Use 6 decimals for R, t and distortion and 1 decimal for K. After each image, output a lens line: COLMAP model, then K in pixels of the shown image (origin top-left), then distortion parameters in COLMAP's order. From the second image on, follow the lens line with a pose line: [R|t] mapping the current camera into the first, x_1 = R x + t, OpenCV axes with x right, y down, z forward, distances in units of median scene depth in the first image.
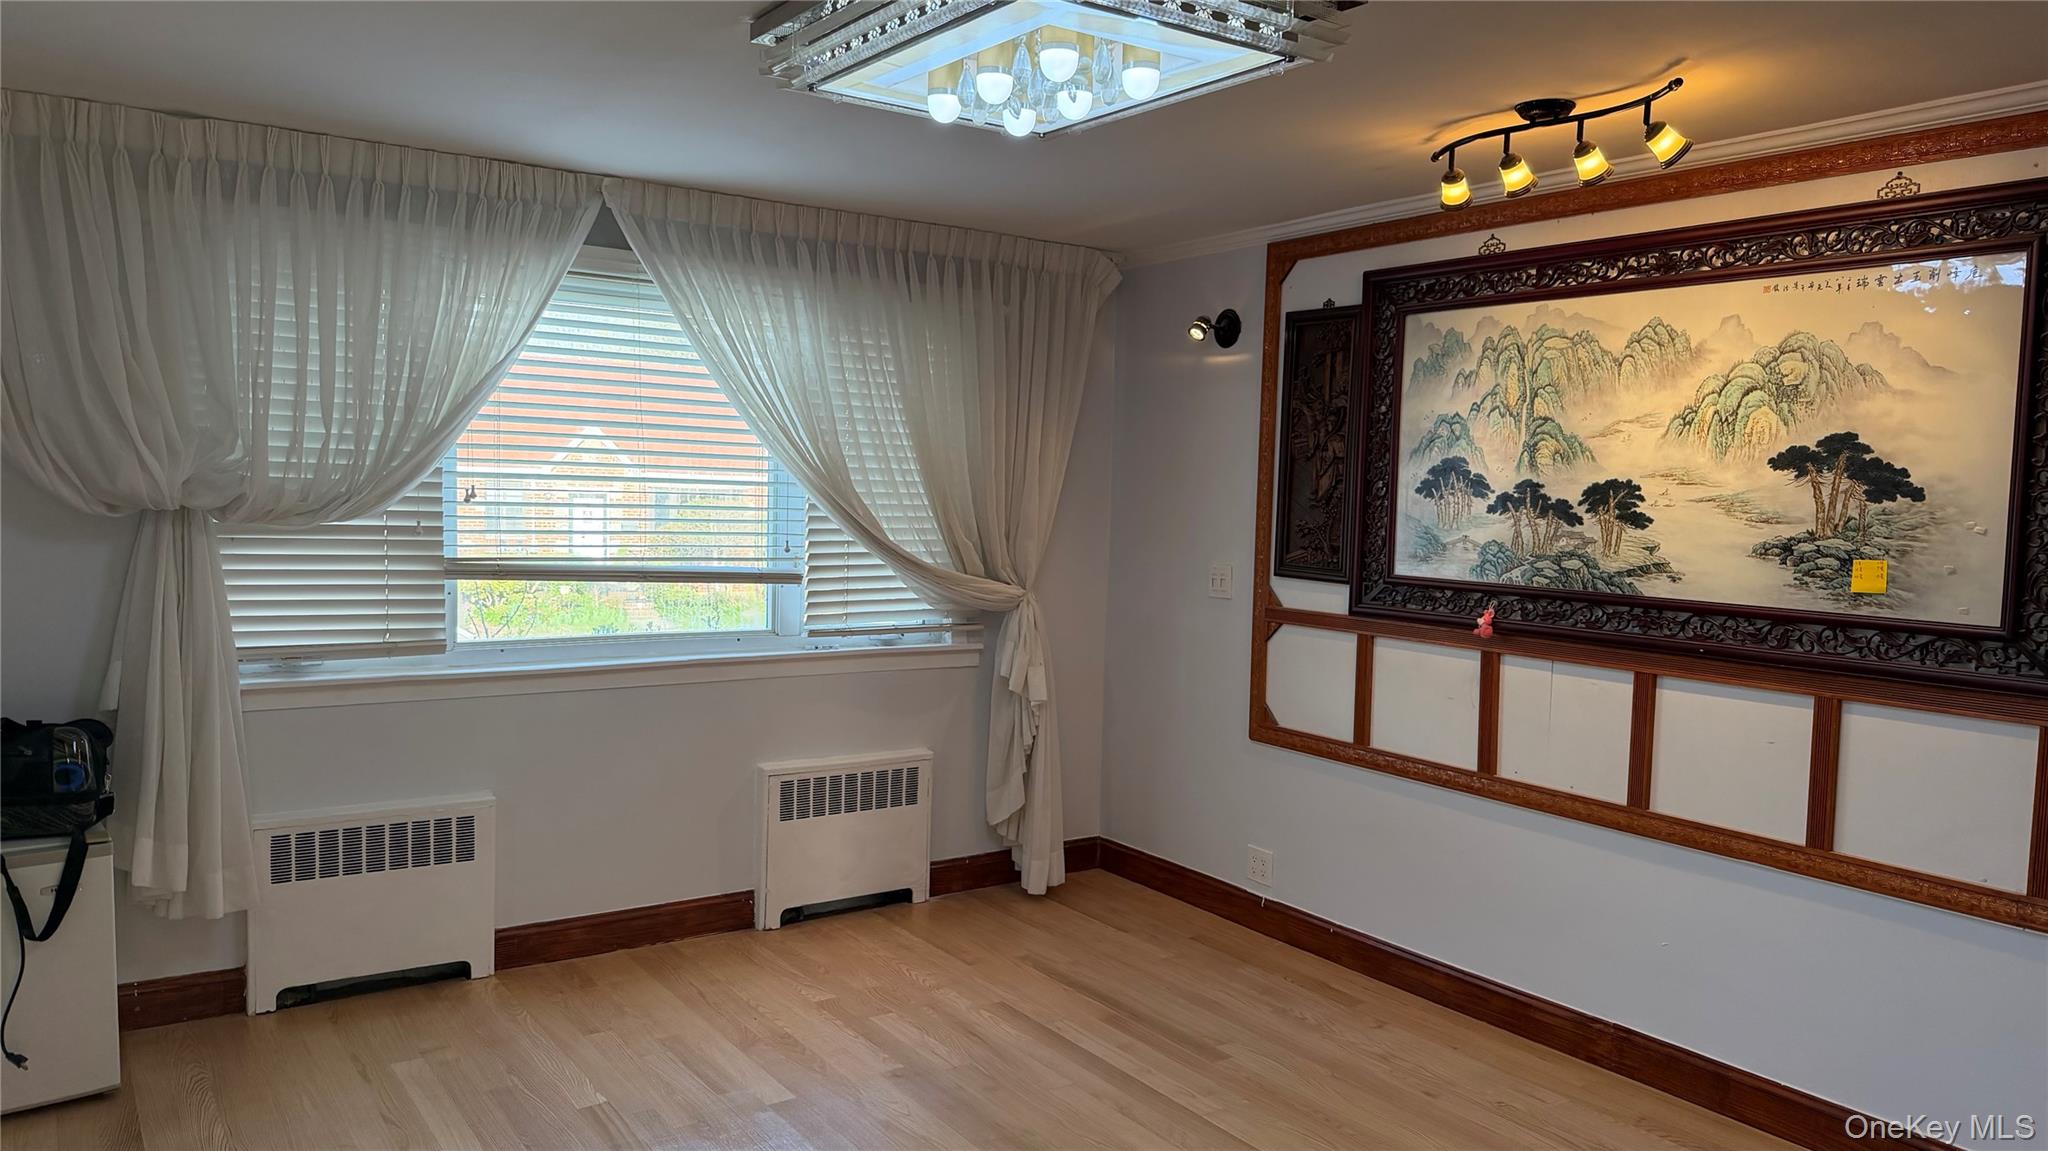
lens RADIAL K [[1384.5, 0, 1024.0], [0, 1384.5, 575.5], [0, 0, 1]] dist [0.142140, -0.247956]
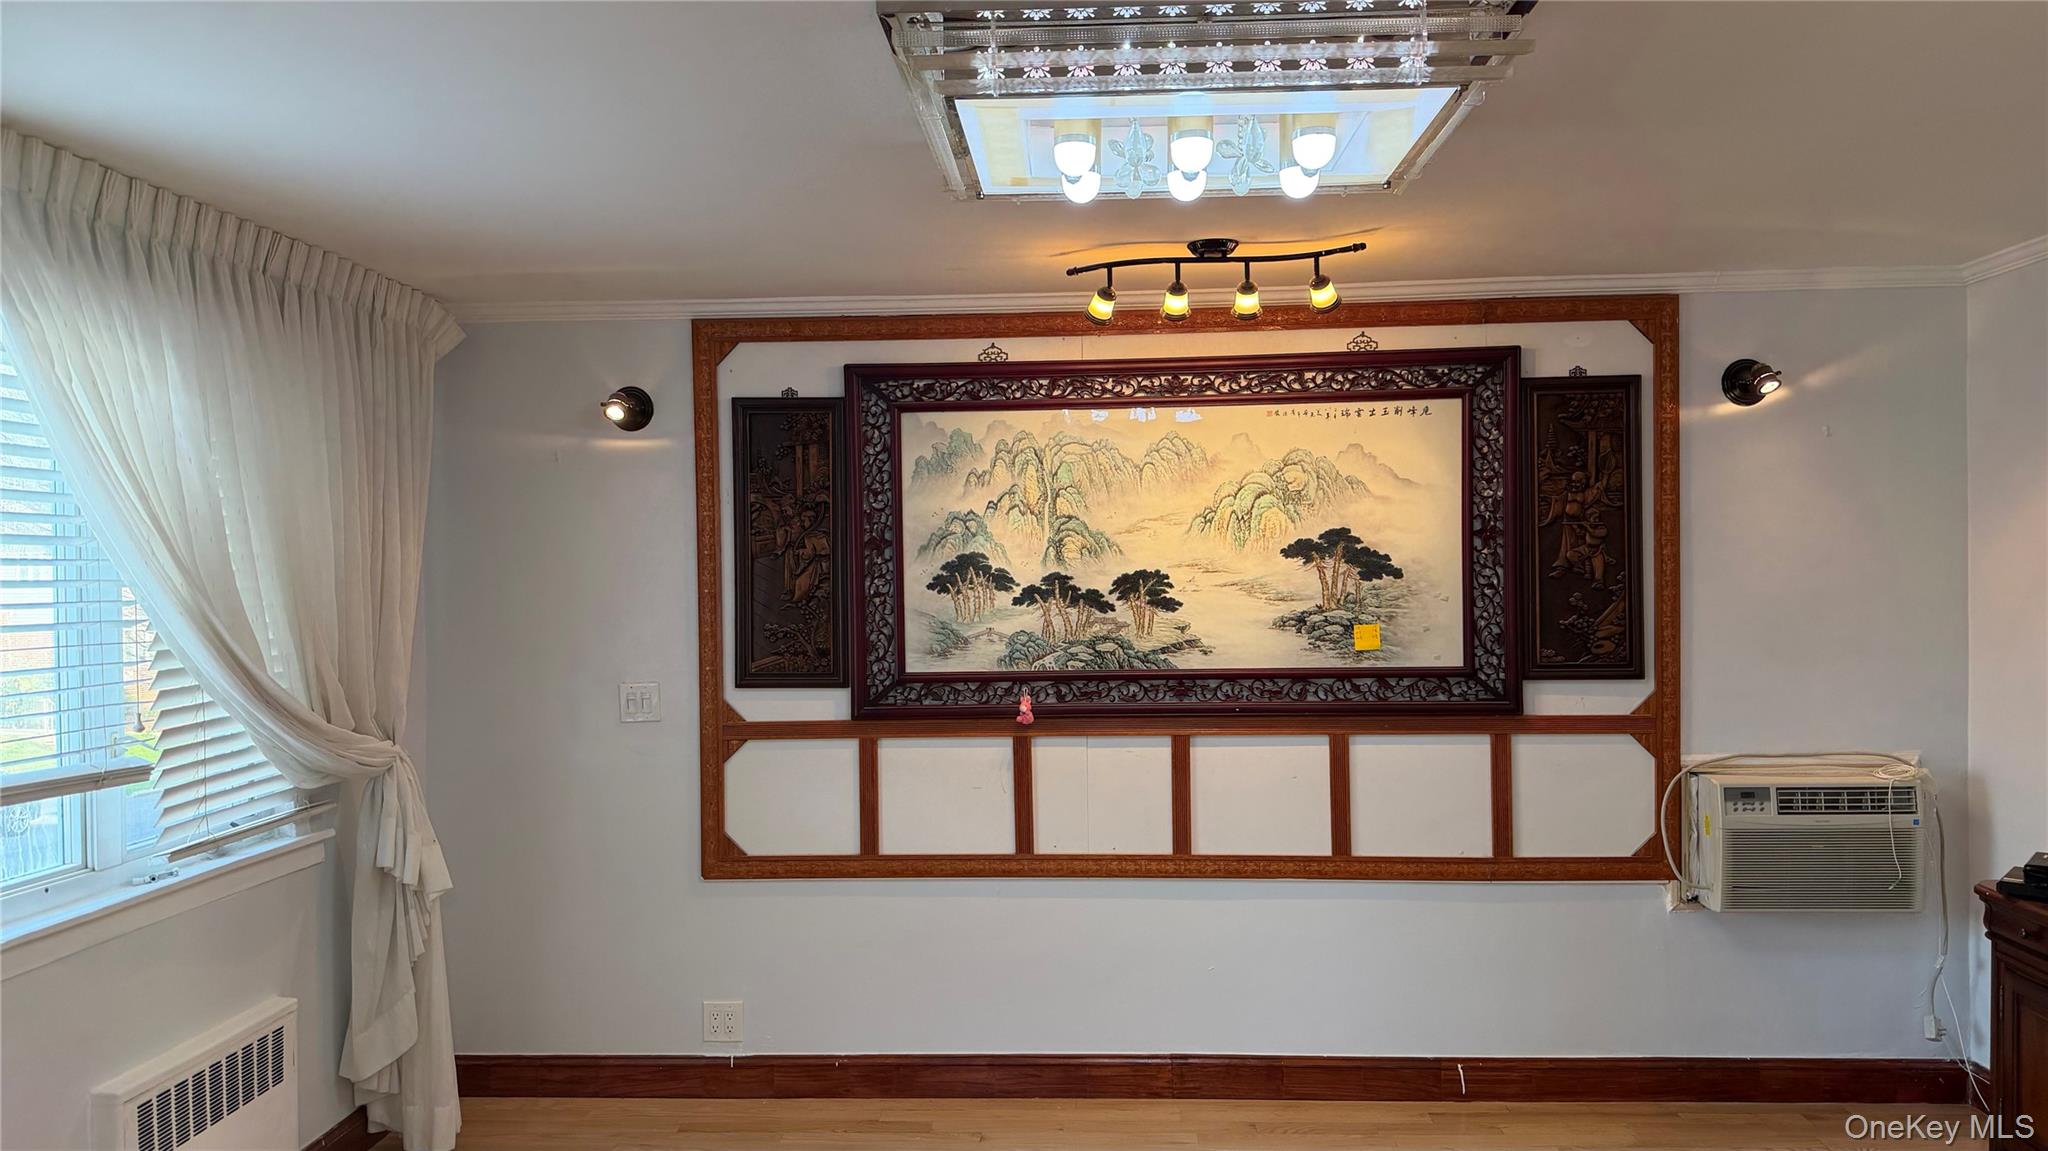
lens RADIAL K [[1384.5, 0, 1024.0], [0, 1384.5, 575.5], [0, 0, 1]] dist [0.142140, -0.247956]
pose [[0.624528, -0.039810, 0.779987, -0.494896], [0.085544, 0.996178, -0.017651, -0.049664], [-0.776303, 0.077747, 0.625547, 0.354606]]
